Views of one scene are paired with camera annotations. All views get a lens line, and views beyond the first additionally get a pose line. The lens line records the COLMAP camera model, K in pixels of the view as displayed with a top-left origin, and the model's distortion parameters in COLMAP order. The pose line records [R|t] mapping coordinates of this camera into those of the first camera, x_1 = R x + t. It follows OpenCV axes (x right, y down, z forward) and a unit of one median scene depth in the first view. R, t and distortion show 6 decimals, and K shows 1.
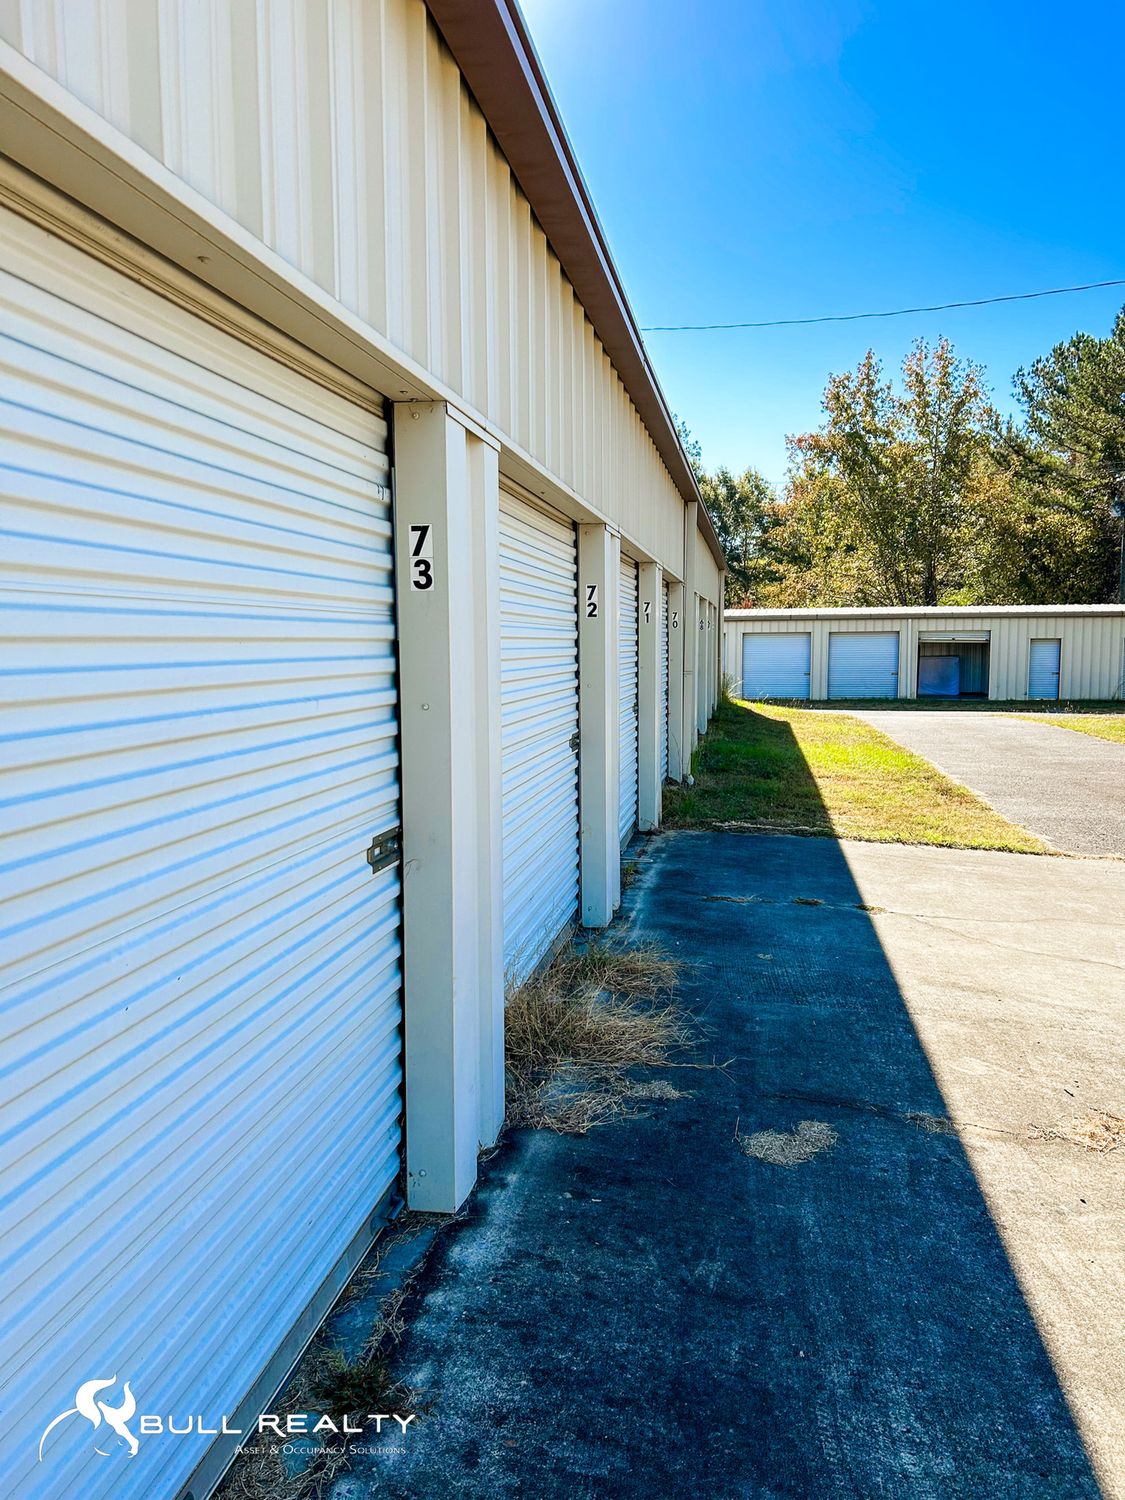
lens RADIAL K [[1129.9, 0, 575.1], [0, 1129.9, 752.4], [0, 0, 1]] dist [0.052865, -0.057728]
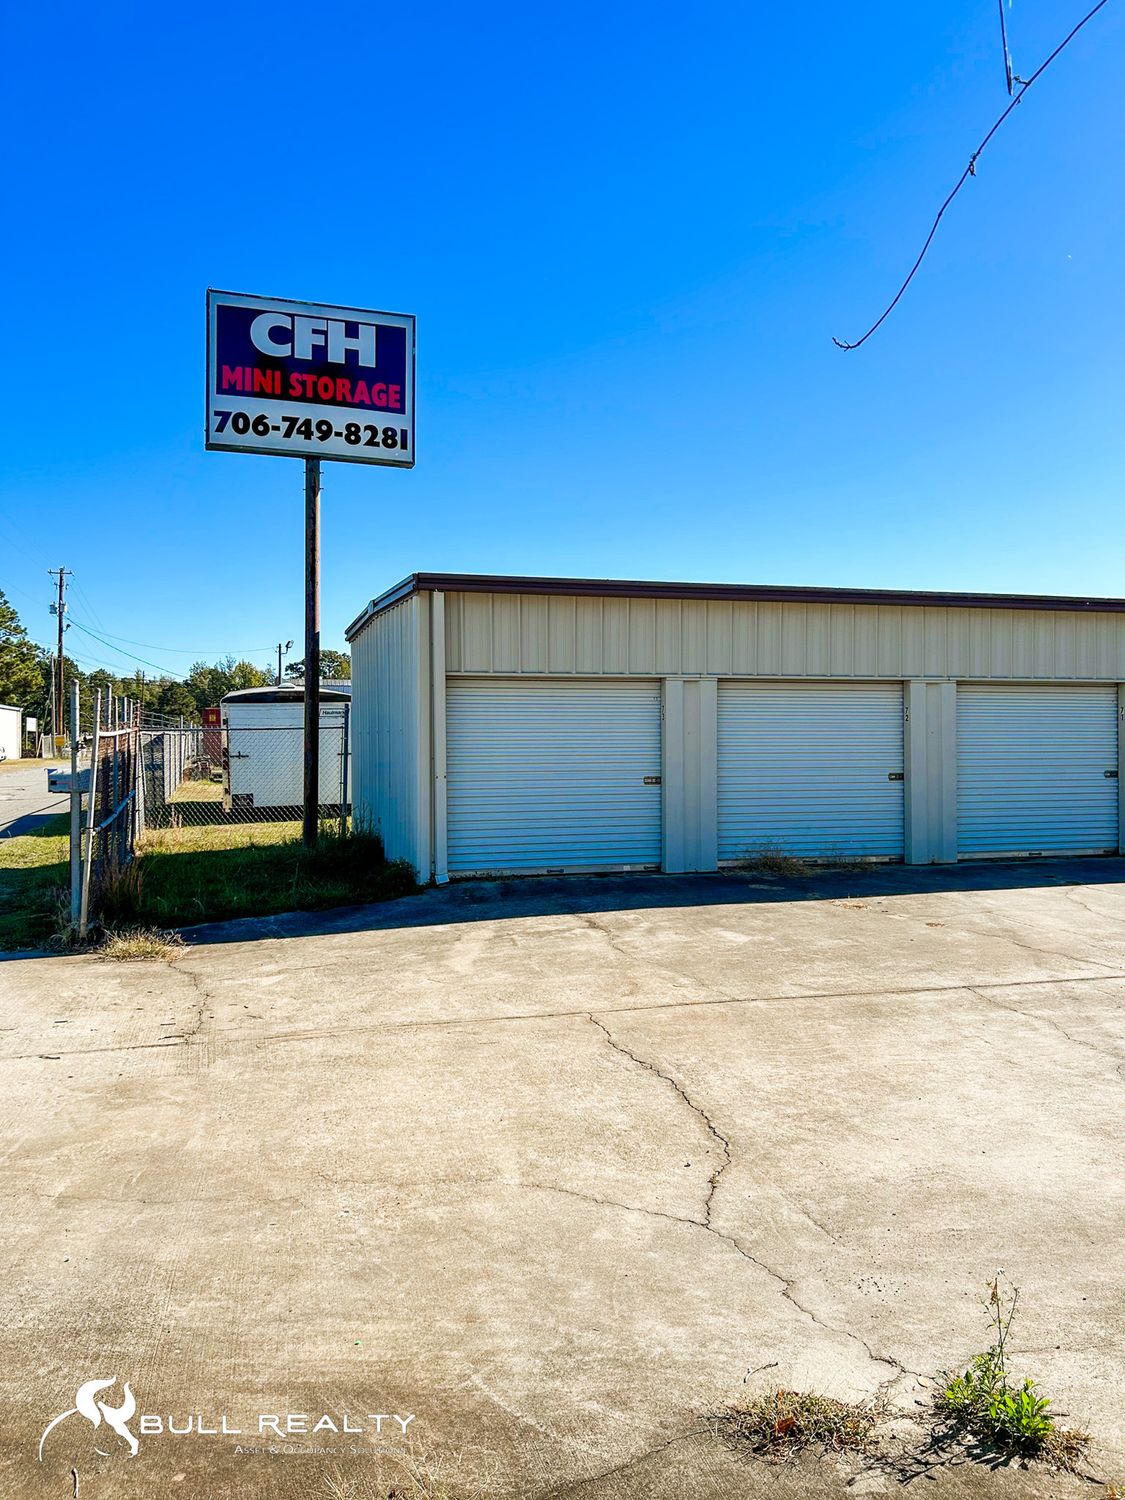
lens RADIAL K [[1129.9, 0, 564.7], [0, 1129.9, 746.5], [0, 0, 1]] dist [0.052865, -0.057728]
pose [[0.437569, 0.006617, -0.899161, 0.166088], [-0.086163, 0.995680, -0.034604, 0.006298], [0.895047, 0.092616, 0.436248, -0.055594]]
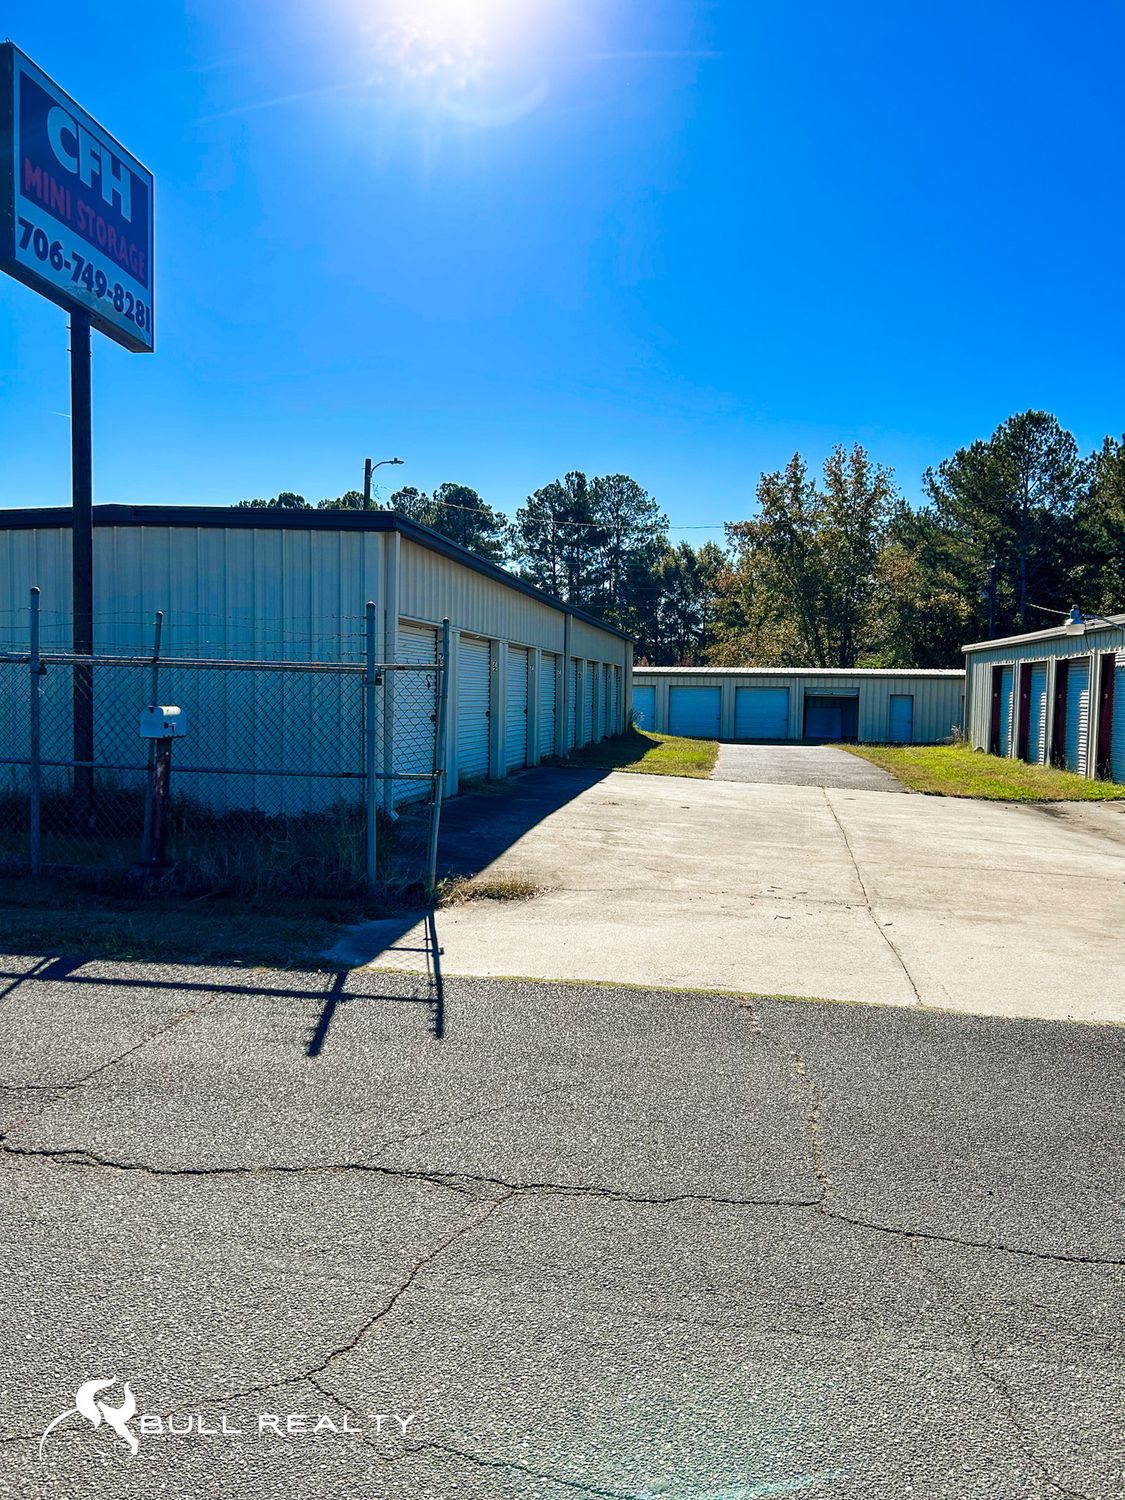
lens RADIAL K [[1129.9, 0, 552.6], [0, 1129.9, 748.0], [0, 0, 1]] dist [0.052865, -0.057728]
pose [[0.999749, 0.021379, -0.006765, 0.018013], [-0.021691, 0.998518, -0.049905, 0.021096], [0.005688, 0.050039, 0.998731, -0.181861]]
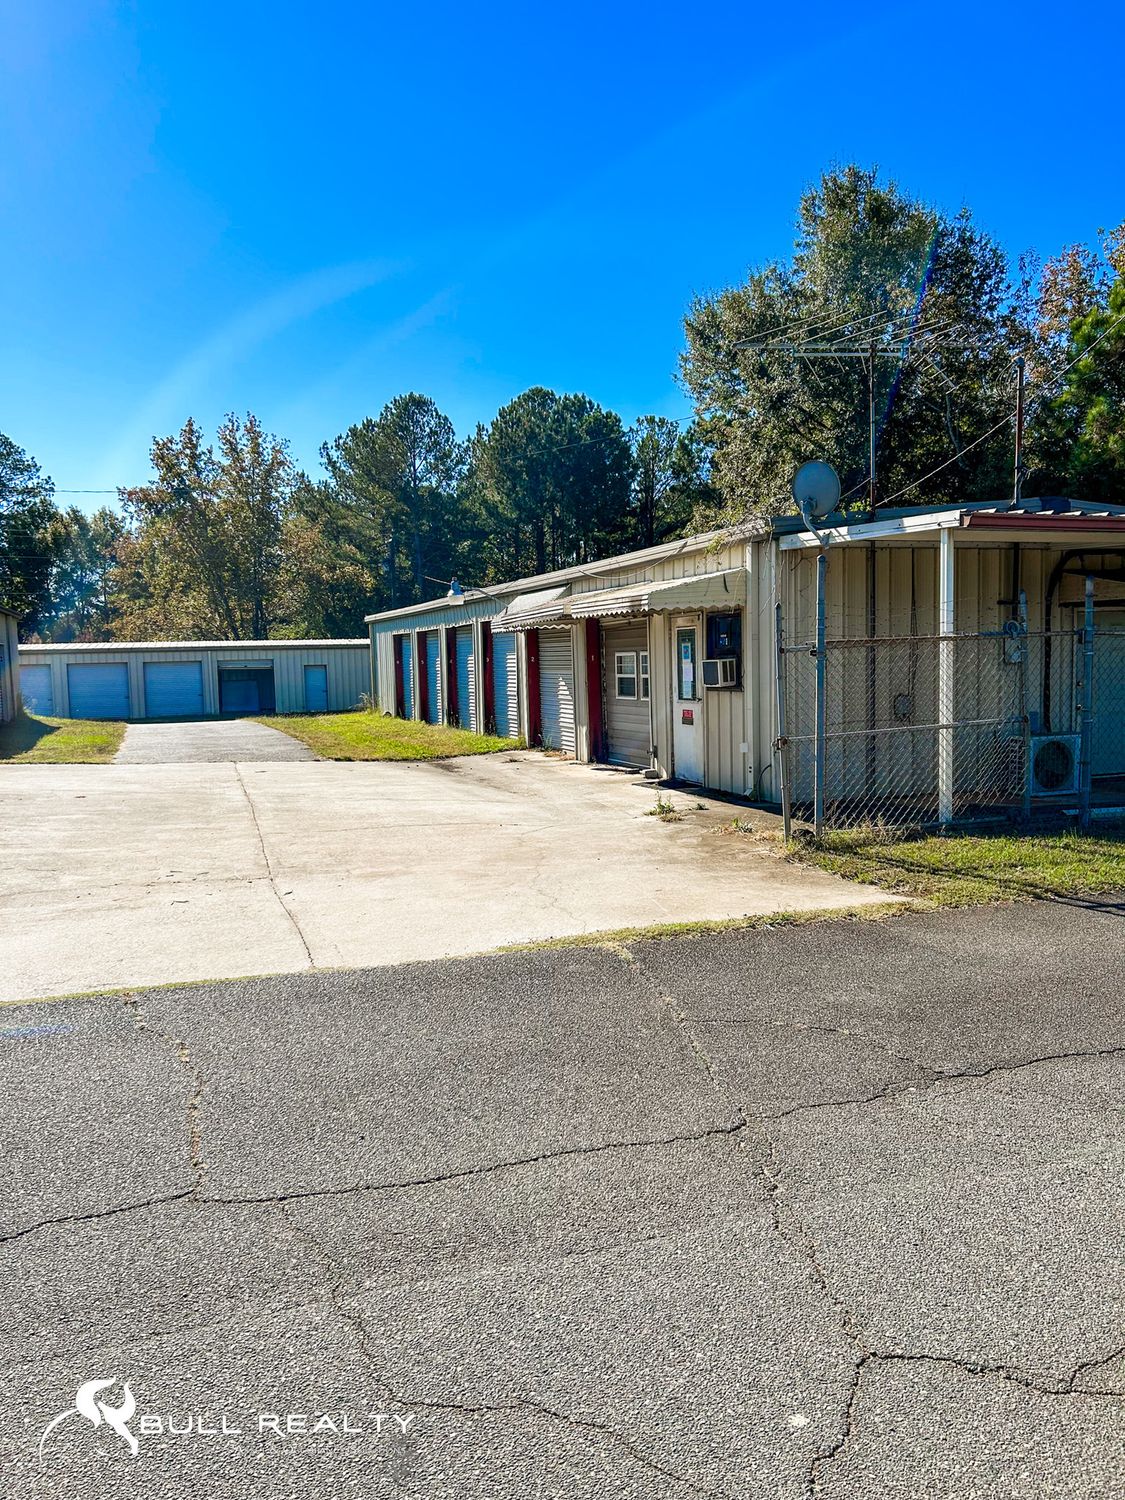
lens RADIAL K [[1129.9, 0, 556.7], [0, 1129.9, 754.8], [0, 0, 1]] dist [0.052865, -0.057728]
pose [[0.879606, -0.057467, 0.472218, 0.021953], [0.069082, 0.997584, -0.007277, 0.020999], [-0.470659, 0.039023, 0.881452, -0.182098]]
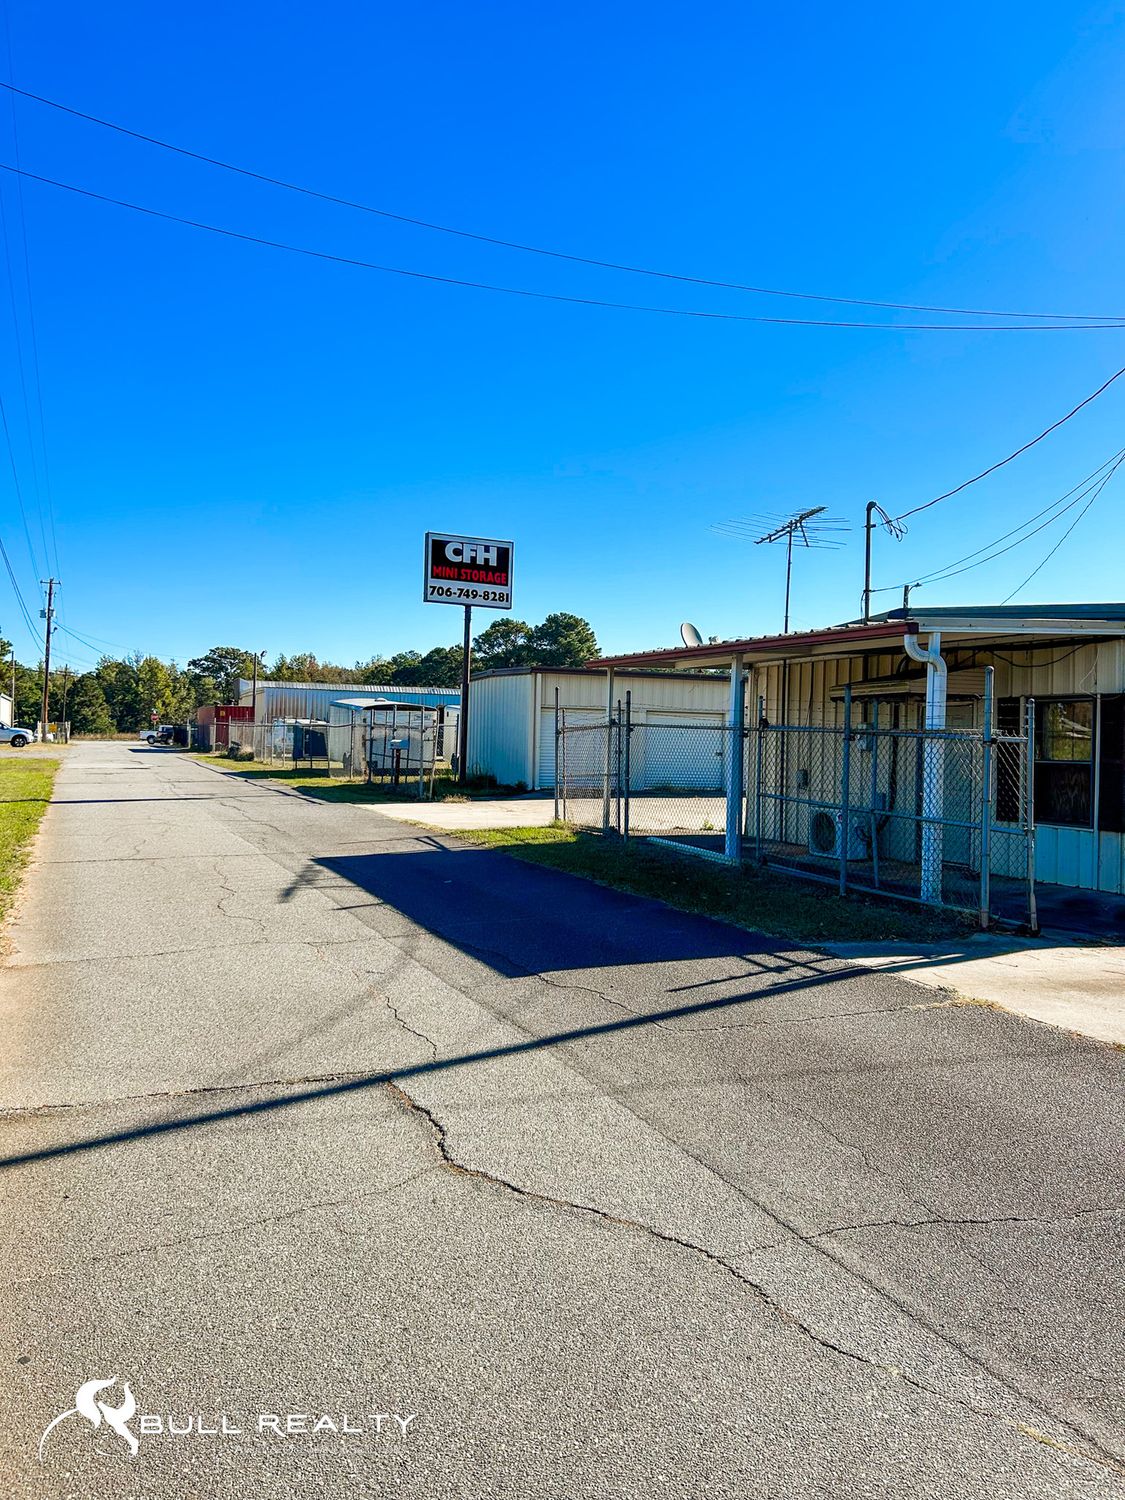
lens RADIAL K [[1129.9, 0, 564.7], [0, 1129.9, 736.3], [0, 0, 1]] dist [0.052865, -0.057728]
pose [[0.532209, 0.009779, -0.846556, 0.389789], [-0.108944, 0.992411, -0.057027, 0.027398], [0.839574, 0.122578, 0.529236, -0.229895]]
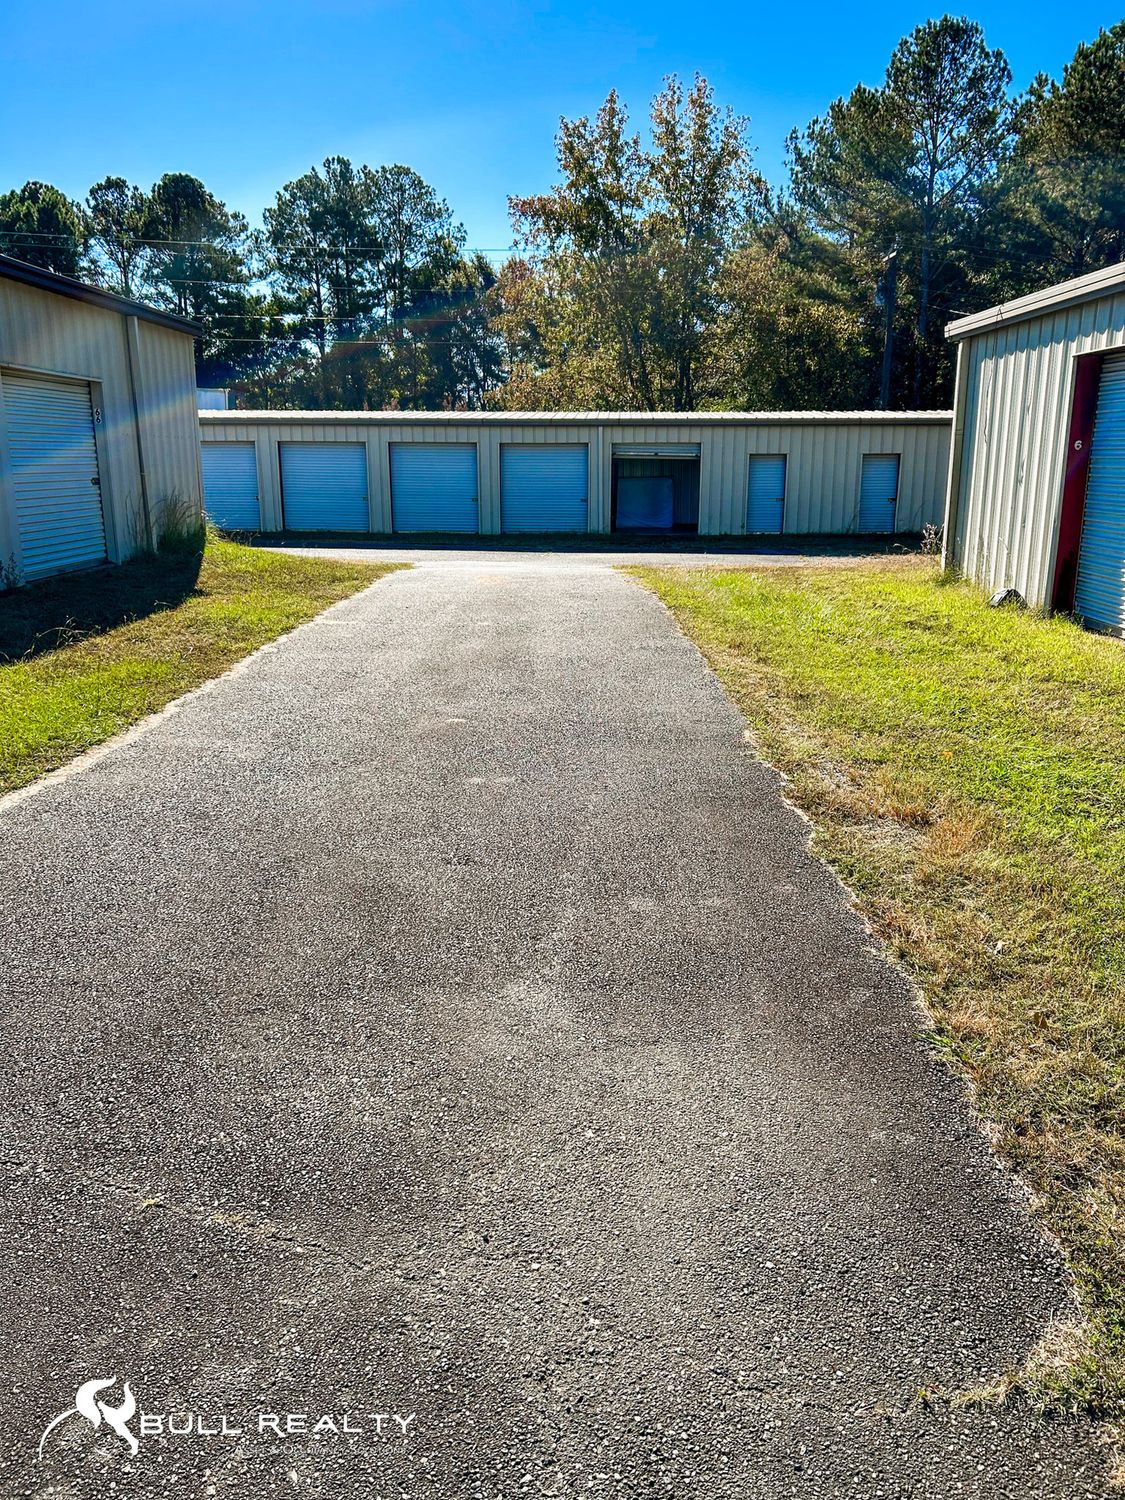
lens RADIAL K [[1129.9, 0, 570.2], [0, 1129.9, 737.5], [0, 0, 1]] dist [0.052865, -0.057728]
pose [[0.989640, -0.028805, 0.140655, 0.104602], [0.008807, 0.990002, 0.140776, -0.011546], [-0.143304, -0.138079, 0.979999, 0.146146]]
